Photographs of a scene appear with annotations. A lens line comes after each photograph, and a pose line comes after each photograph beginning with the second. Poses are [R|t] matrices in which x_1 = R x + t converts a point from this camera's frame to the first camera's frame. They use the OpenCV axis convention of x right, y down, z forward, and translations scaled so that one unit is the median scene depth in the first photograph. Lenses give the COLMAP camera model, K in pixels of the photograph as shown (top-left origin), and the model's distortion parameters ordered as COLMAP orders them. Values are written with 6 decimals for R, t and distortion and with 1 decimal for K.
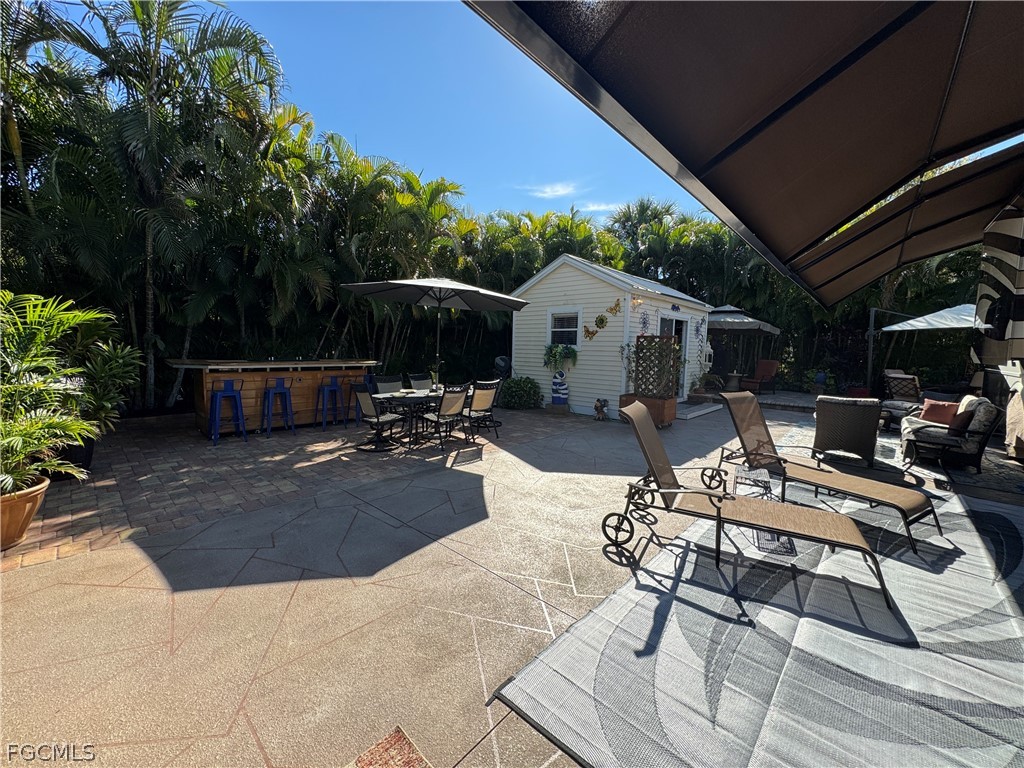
lens RADIAL K [[408.7, 0, 509.6], [0, 408.7, 384.2], [0, 0, 1]] dist [-0.002415, 0.000093]
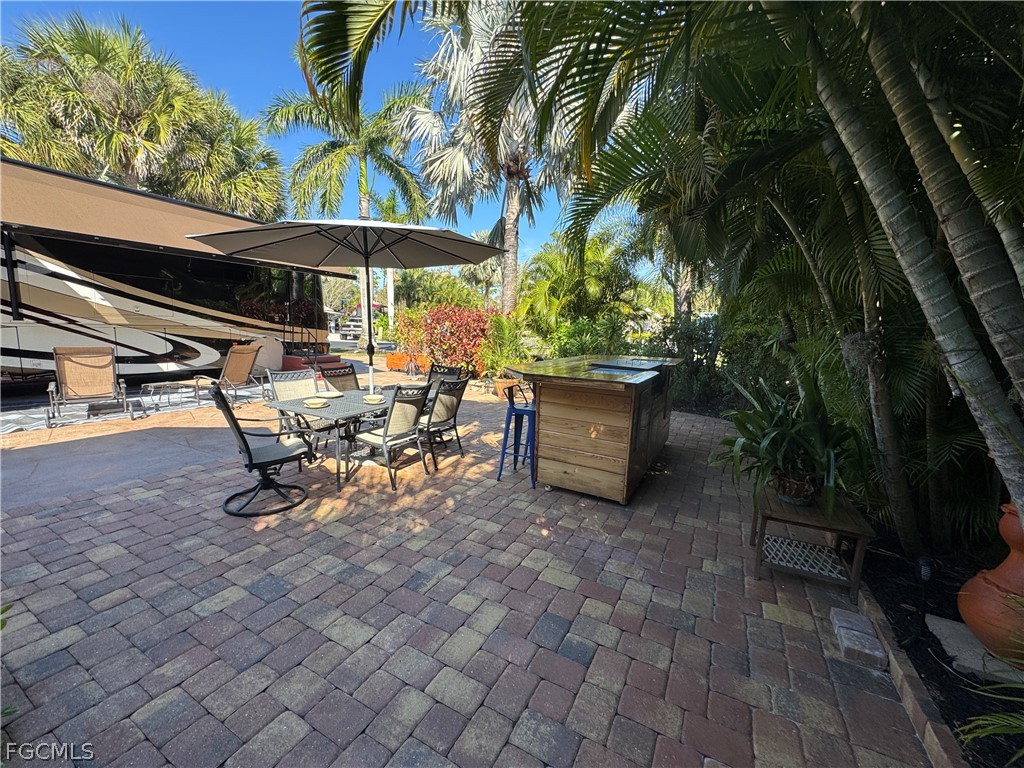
lens RADIAL K [[408.7, 0, 509.6], [0, 408.7, 384.2], [0, 0, 1]] dist [-0.002415, 0.000093]
pose [[-0.967552, -0.028543, -0.251053, -0.174818], [-0.086222, 0.971256, 0.221874, -0.128305], [0.237504, 0.236321, -0.942202, 1.294519]]
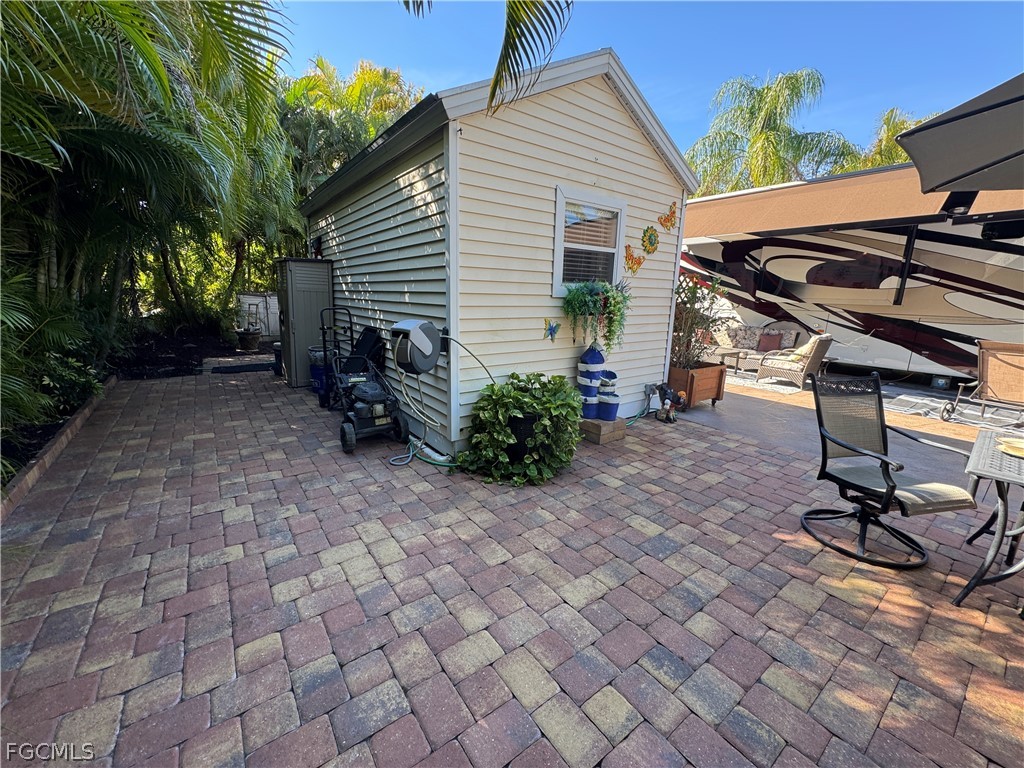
lens RADIAL K [[408.7, 0, 509.6], [0, 408.7, 384.2], [0, 0, 1]] dist [-0.002415, 0.000093]
pose [[0.190194, -0.228642, 0.954751, -0.353051], [0.072166, 0.973127, 0.218667, -0.101224], [-0.979091, 0.027311, 0.201583, 1.078355]]
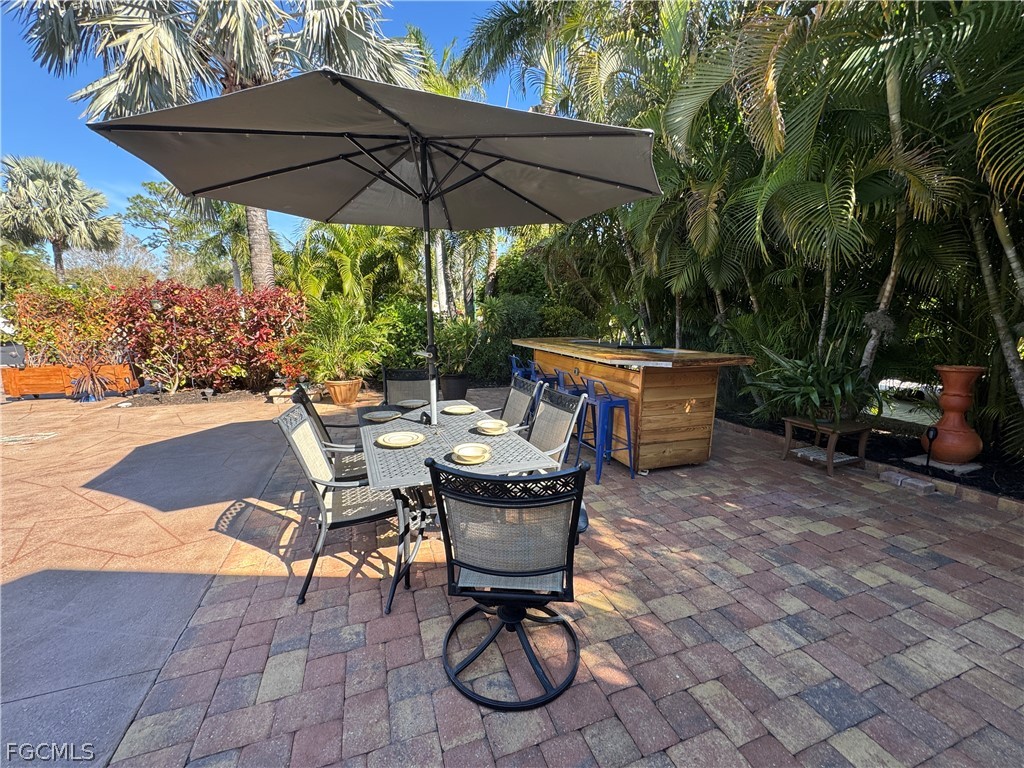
lens RADIAL K [[408.7, 0, 509.6], [0, 408.7, 384.2], [0, 0, 1]] dist [-0.002415, 0.000093]
pose [[-0.468649, 0.111309, -0.876344, 0.119349], [-0.106940, 0.977585, 0.181358, -0.082972], [0.876888, 0.178710, -0.446241, 0.963591]]
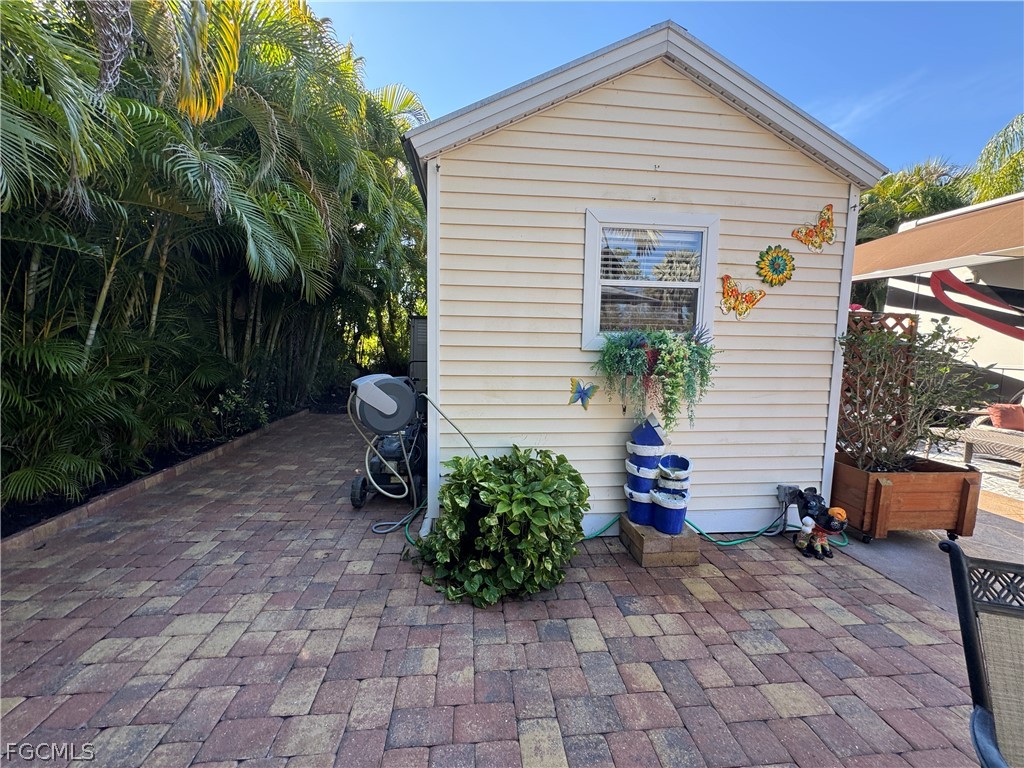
lens RADIAL K [[408.7, 0, 509.6], [0, 408.7, 384.2], [0, 0, 1]] dist [-0.002415, 0.000093]
pose [[0.664569, -0.085604, 0.742307, -0.191156], [0.066848, 0.996244, 0.055041, -0.087583], [-0.744231, 0.013043, 0.667795, 0.939793]]
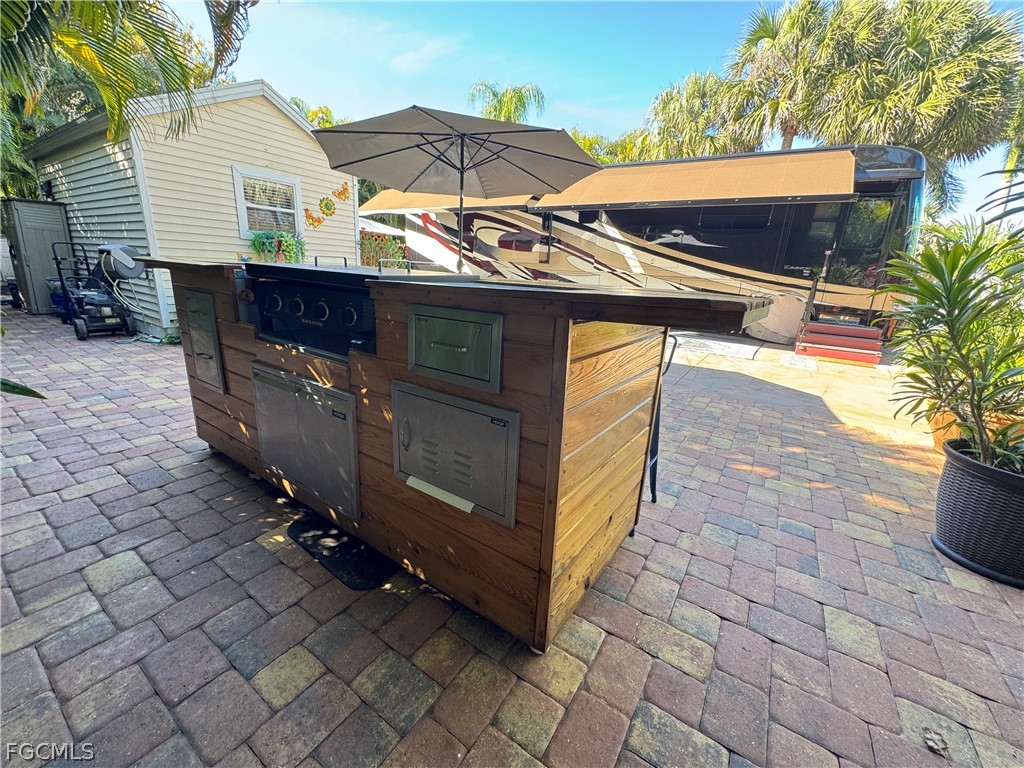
lens RADIAL K [[408.7, 0, 509.6], [0, 408.7, 384.2], [0, 0, 1]] dist [-0.002415, 0.000093]
pose [[-0.156018, -0.298795, 0.941477, -0.691860], [0.032091, 0.951113, 0.307171, -0.056464], [-0.987233, 0.078137, -0.138803, 0.786877]]
